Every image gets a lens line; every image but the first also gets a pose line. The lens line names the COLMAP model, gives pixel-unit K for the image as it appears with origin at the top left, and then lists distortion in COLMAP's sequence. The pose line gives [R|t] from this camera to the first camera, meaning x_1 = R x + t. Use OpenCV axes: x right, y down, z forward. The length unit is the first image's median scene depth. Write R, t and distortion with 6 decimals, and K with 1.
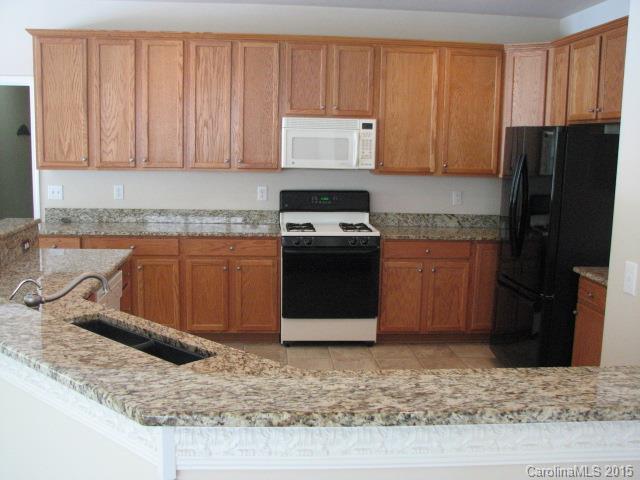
lens RADIAL K [[703.2, 0, 320.0], [0, 703.2, 240.0], [0, 0, 1]] dist [-0.221257, 0.362747]
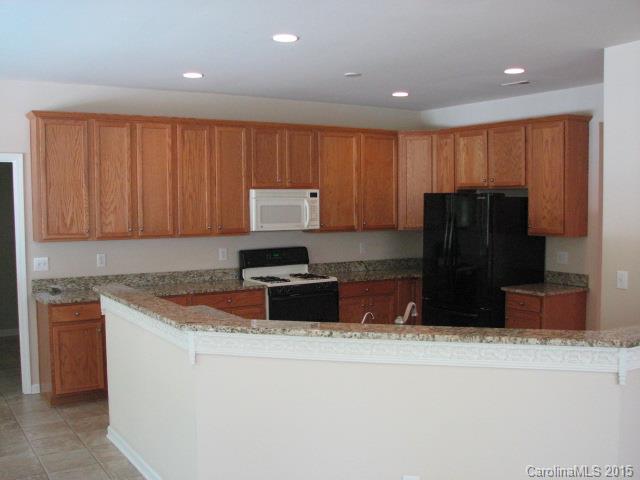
lens RADIAL K [[703.2, 0, 320.0], [0, 703.2, 240.0], [0, 0, 1]] dist [-0.221257, 0.362747]
pose [[0.887241, -0.053267, 0.458221, -0.506143], [0.089658, 0.994281, -0.058019, -0.008094], [-0.452510, 0.092560, 0.886942, -0.118669]]
